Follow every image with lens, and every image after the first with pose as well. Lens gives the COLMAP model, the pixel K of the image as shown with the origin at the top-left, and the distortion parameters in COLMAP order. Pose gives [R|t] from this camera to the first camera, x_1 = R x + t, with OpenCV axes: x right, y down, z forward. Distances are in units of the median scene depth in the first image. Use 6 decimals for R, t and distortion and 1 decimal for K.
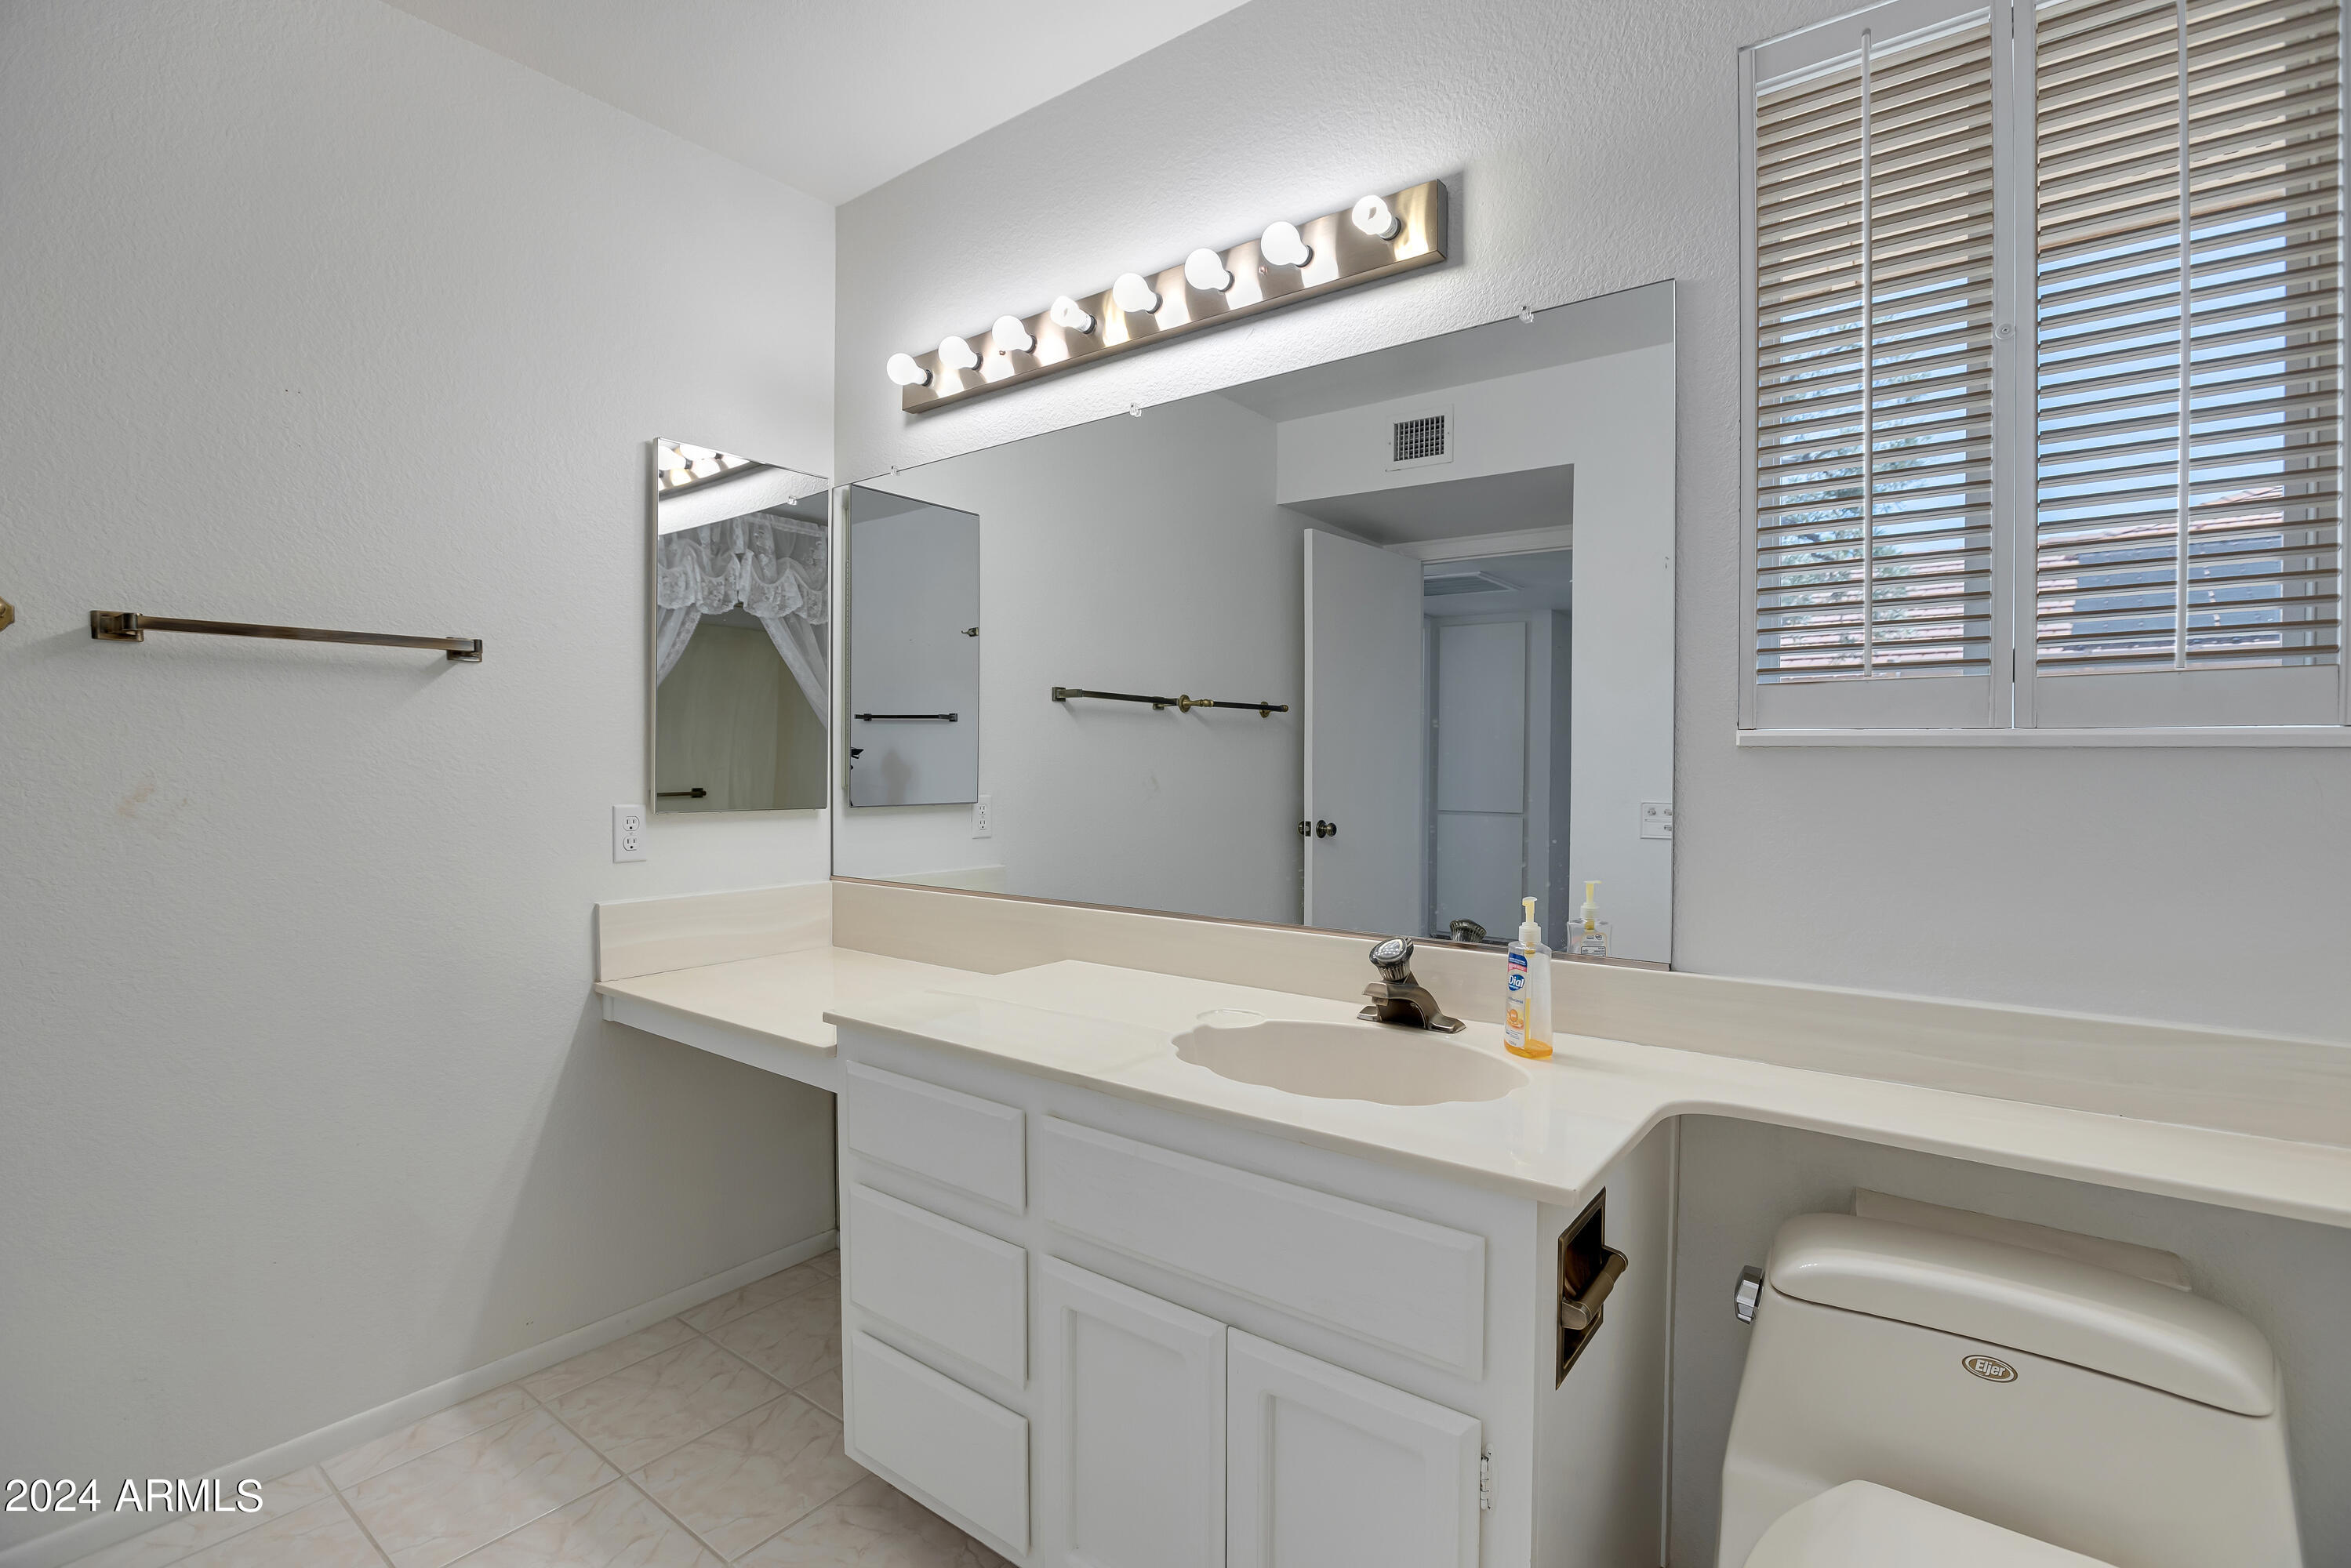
lens RADIAL K [[1069.7, 0, 1185.6], [0, 1069.7, 756.7], [0, 0, 1]] dist [-0.003803, 0.000480]
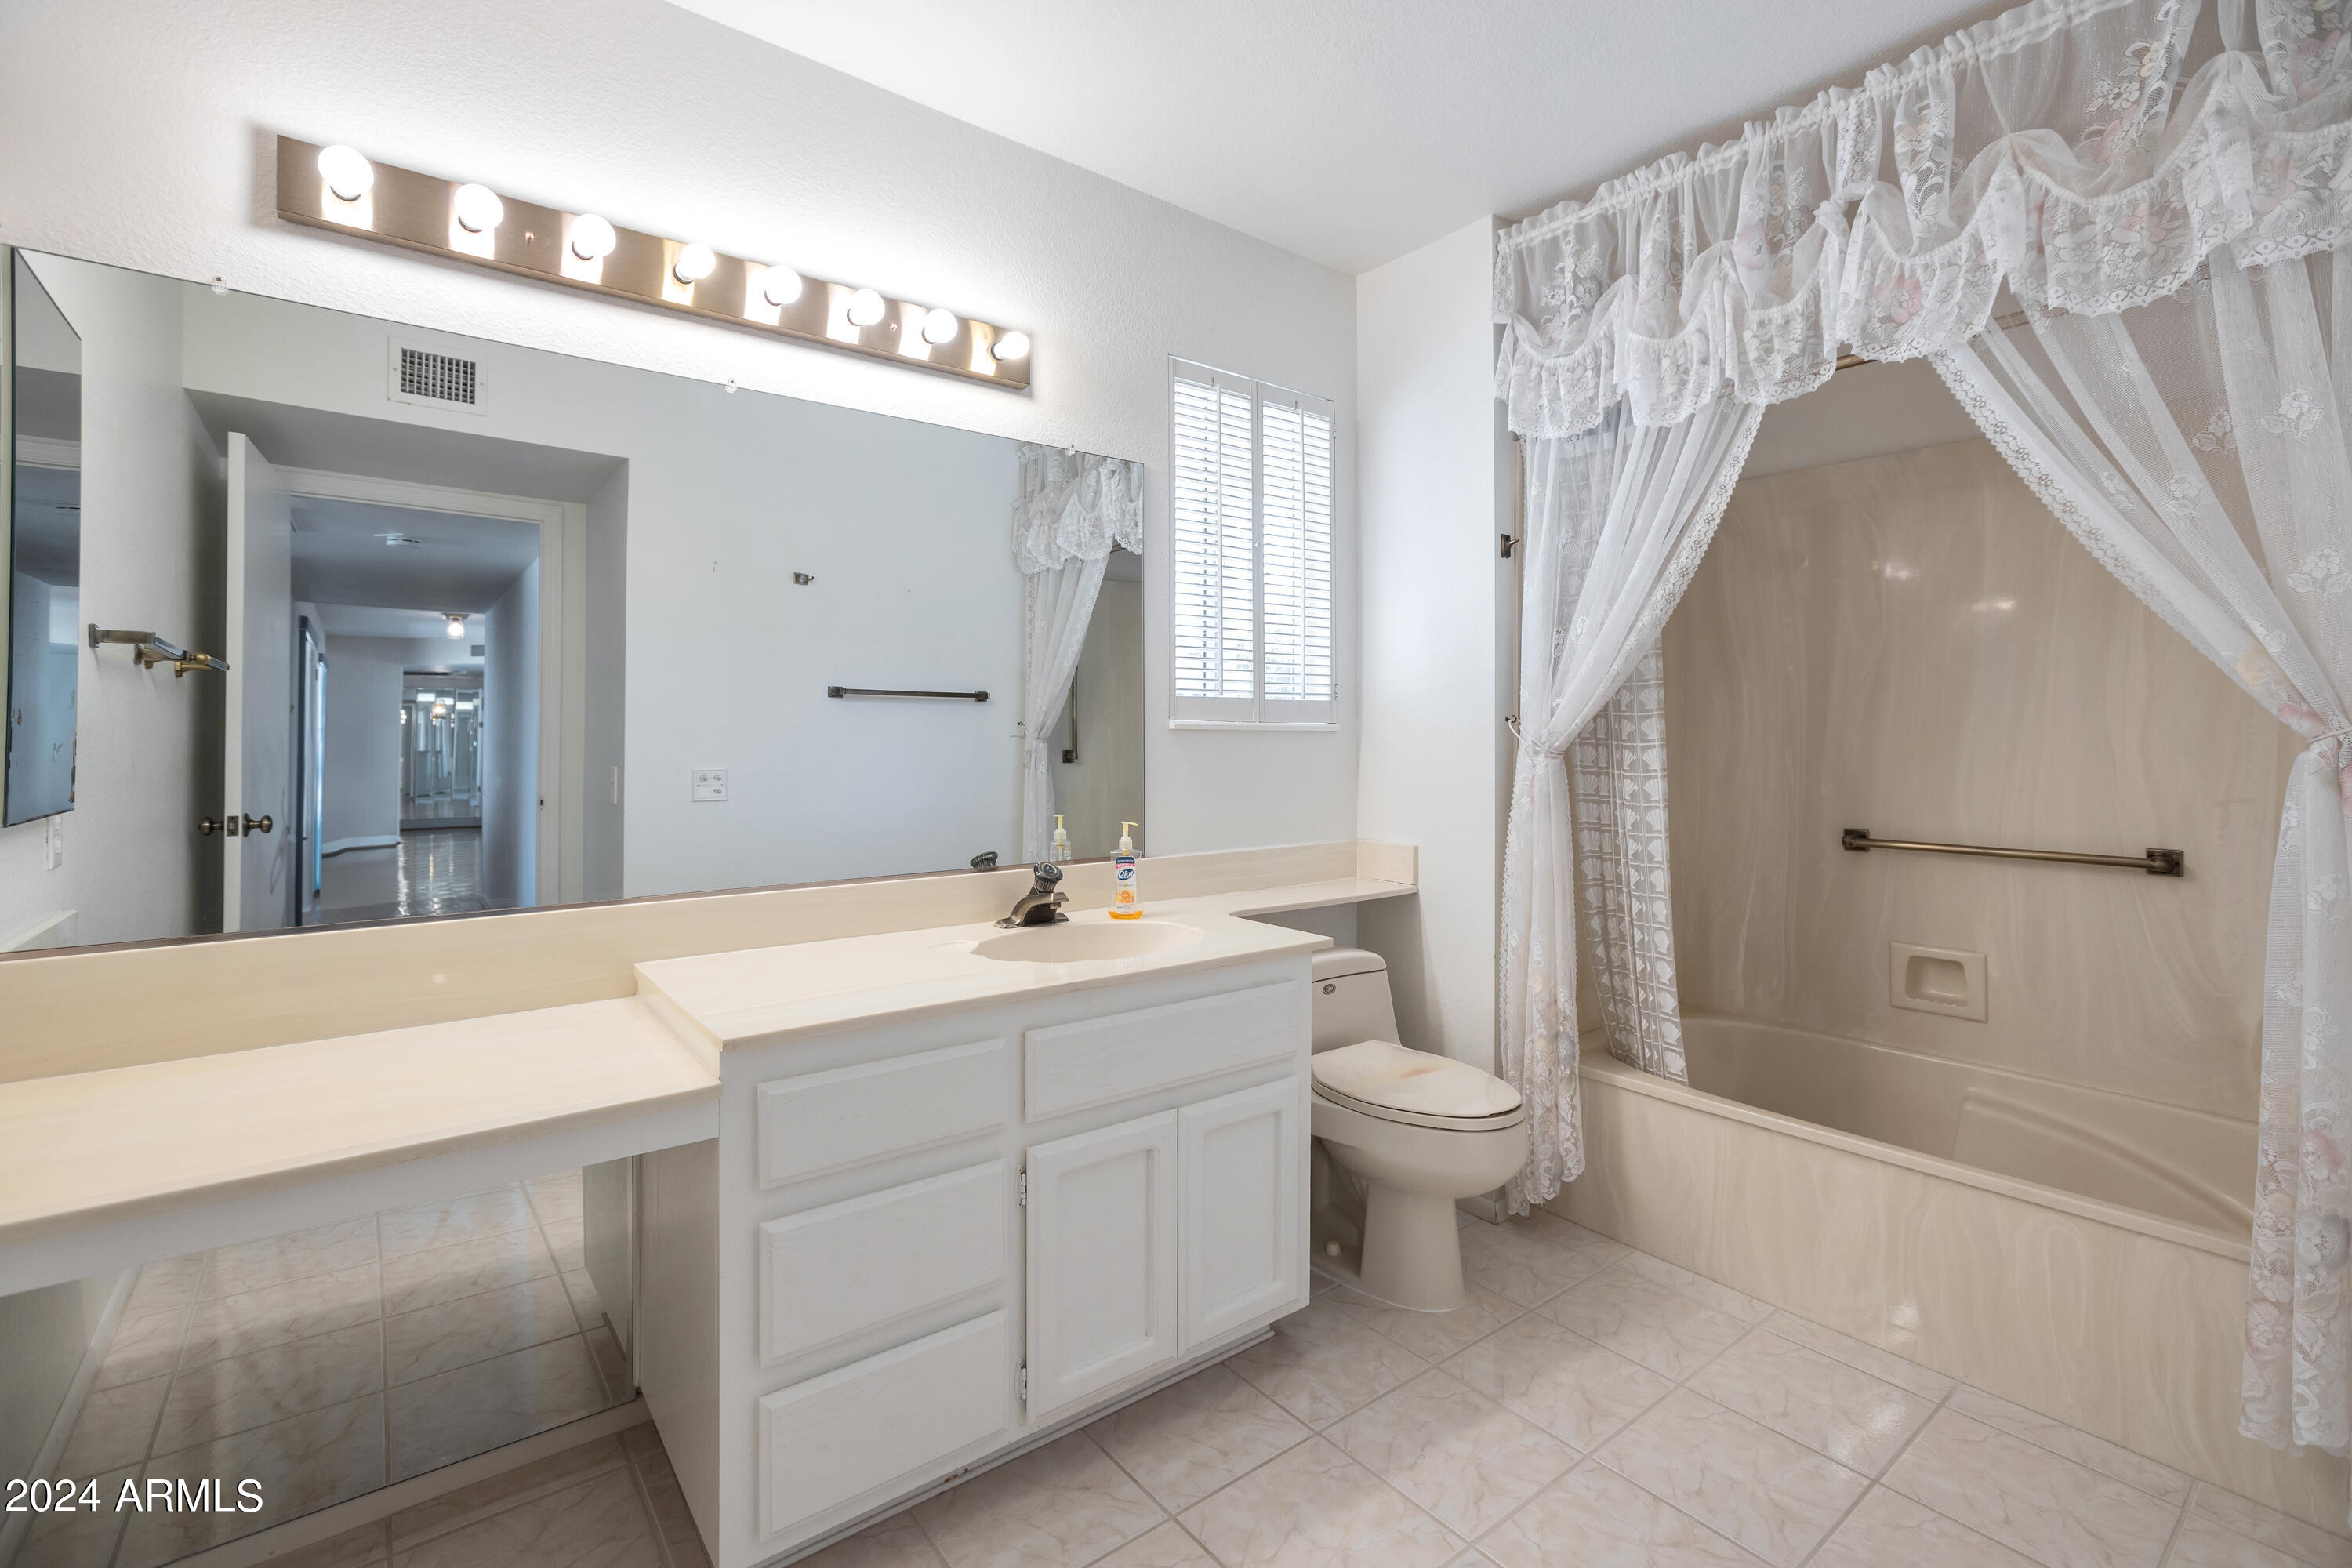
lens RADIAL K [[1035.8, 0, 1170.1], [0, 1035.8, 728.2], [0, 0, 1]] dist [-0.067752, 0.000056]
pose [[0.276278, 0.006471, 0.961056, -0.978128], [-0.001863, 0.999979, -0.006198, 0.001557], [-0.961076, -0.000078, 0.276284, 0.435903]]
